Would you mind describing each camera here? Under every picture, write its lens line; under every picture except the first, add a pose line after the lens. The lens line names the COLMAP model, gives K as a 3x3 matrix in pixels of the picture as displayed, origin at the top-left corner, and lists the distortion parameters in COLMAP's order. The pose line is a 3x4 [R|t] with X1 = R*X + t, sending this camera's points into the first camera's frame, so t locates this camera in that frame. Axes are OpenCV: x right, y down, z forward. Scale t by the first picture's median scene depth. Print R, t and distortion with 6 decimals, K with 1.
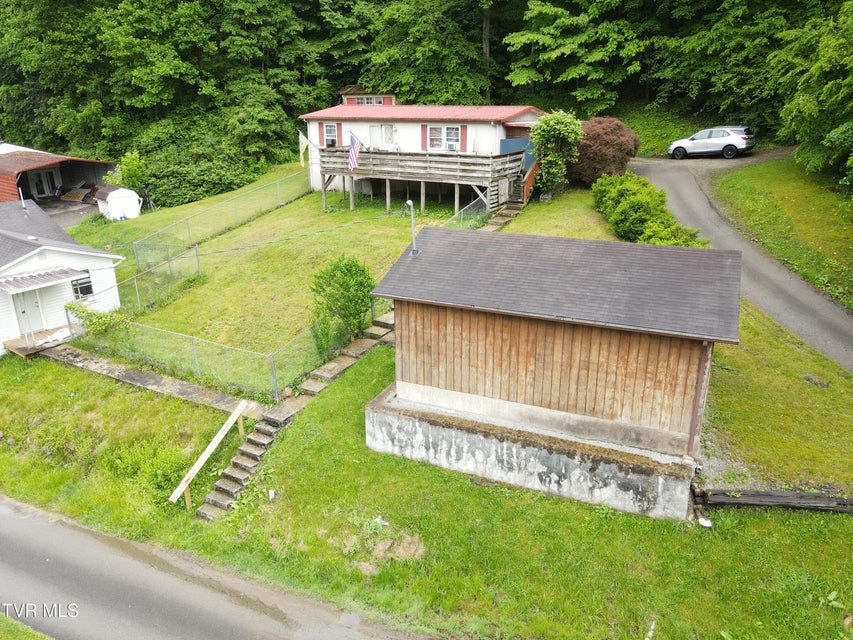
lens RADIAL K [[624.5, 0, 425.8], [0, 624.5, 317.3], [0, 0, 1]] dist [0.004559, 0.022709]
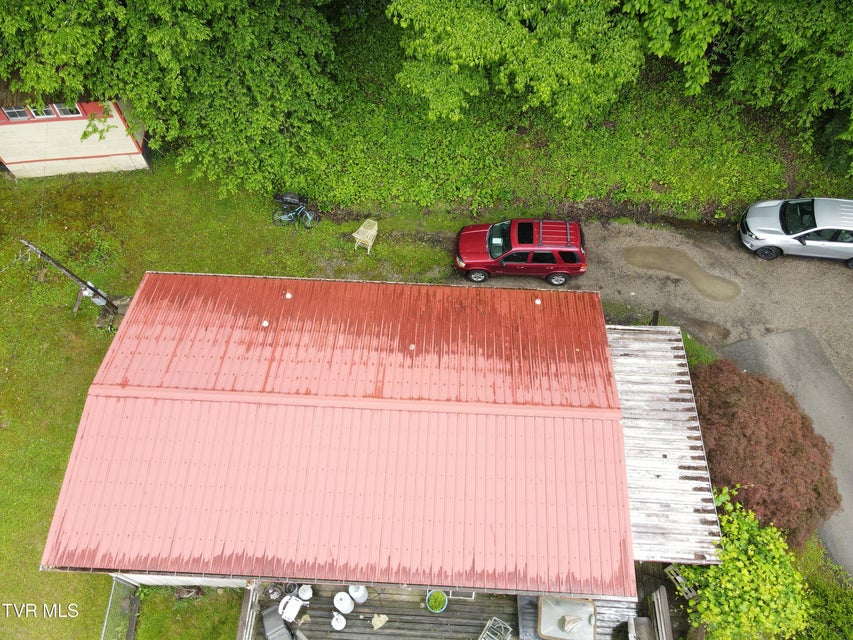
lens RADIAL K [[624.5, 0, 425.8], [0, 624.5, 317.3], [0, 0, 1]] dist [0.004559, 0.022709]
pose [[0.882591, -0.396618, 0.252444, -0.037254], [0.152815, 0.749809, 0.643765, -0.658845], [-0.444614, -0.529604, 0.722384, 0.727755]]
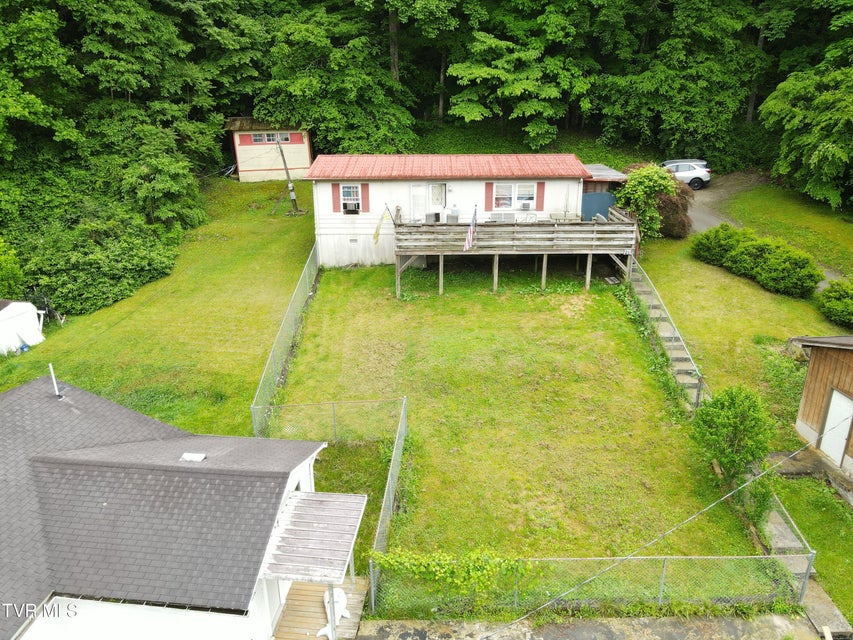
lens RADIAL K [[624.5, 0, 425.8], [0, 624.5, 317.3], [0, 0, 1]] dist [0.004559, 0.022709]
pose [[0.863008, -0.175441, 0.473748, -0.483480], [0.170854, 0.983864, 0.053112, -0.172440], [-0.475421, 0.035106, 0.879058, 0.266903]]
